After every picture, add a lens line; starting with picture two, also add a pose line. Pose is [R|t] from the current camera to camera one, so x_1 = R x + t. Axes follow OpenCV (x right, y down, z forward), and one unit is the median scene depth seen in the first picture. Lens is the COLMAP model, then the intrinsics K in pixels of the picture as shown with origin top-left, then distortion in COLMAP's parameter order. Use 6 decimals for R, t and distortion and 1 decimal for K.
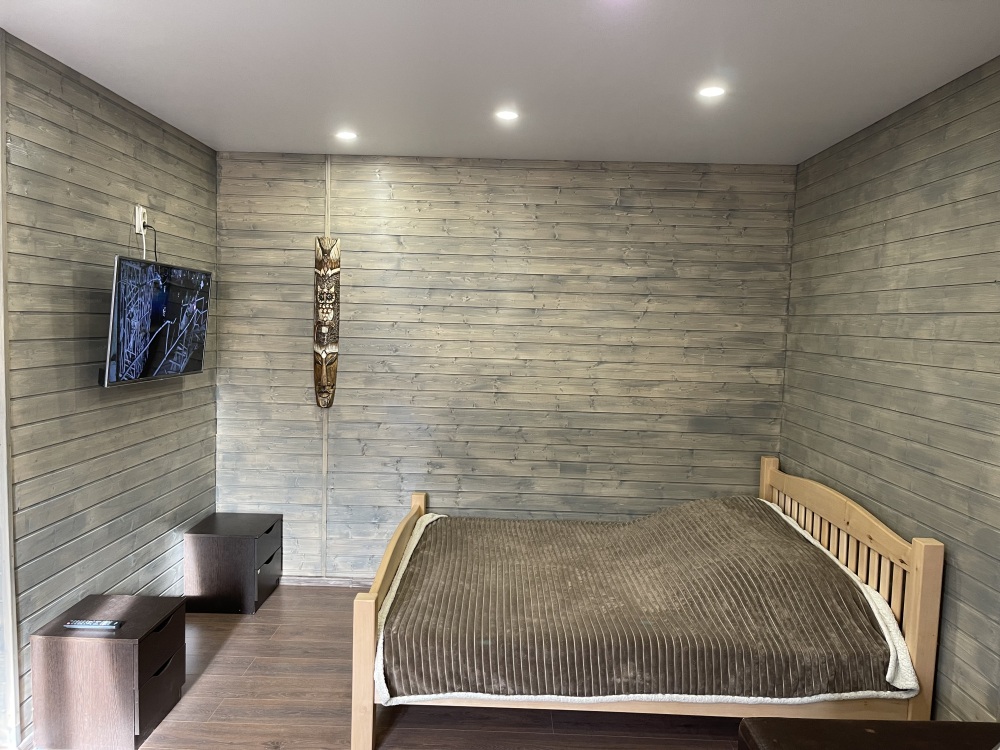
lens RADIAL K [[772.8, 0, 509.4], [0, 772.8, 381.2], [0, 0, 1]] dist [0.039115, 0.035256]
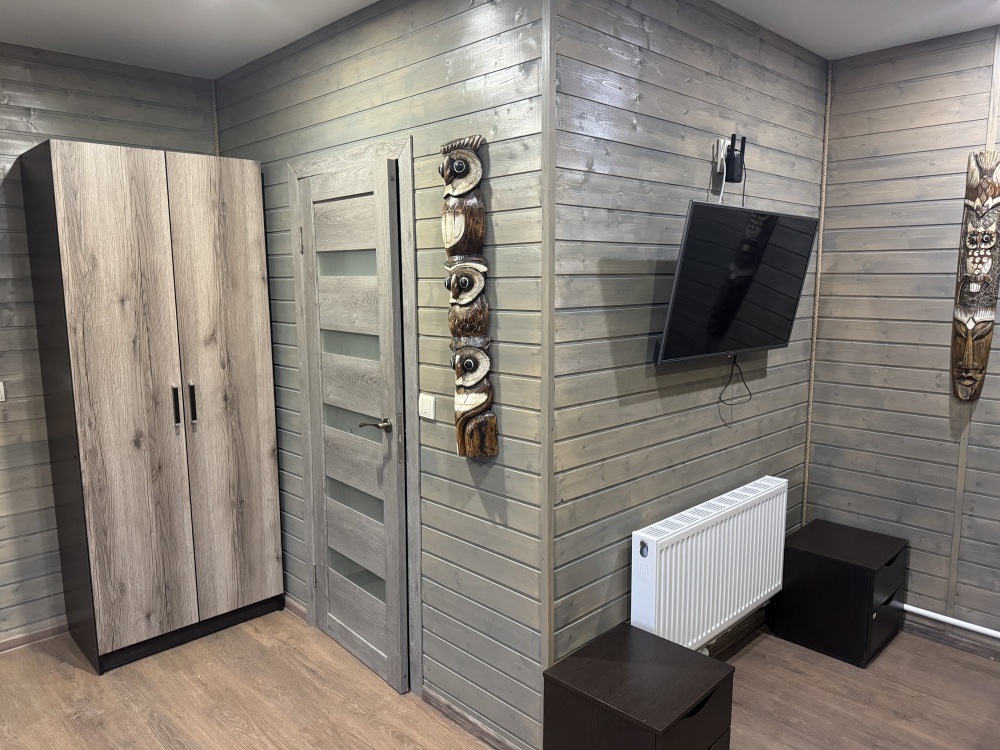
lens RADIAL K [[710.8, 0, 500.8], [0, 710.8, 381.1], [0, 0, 1]] dist [0.070340, -0.067370]
pose [[0.701881, 0.066558, -0.709177, -0.073289], [-0.029724, 0.997494, 0.064199, -0.012458], [0.711673, -0.023981, 0.702101, 0.249377]]
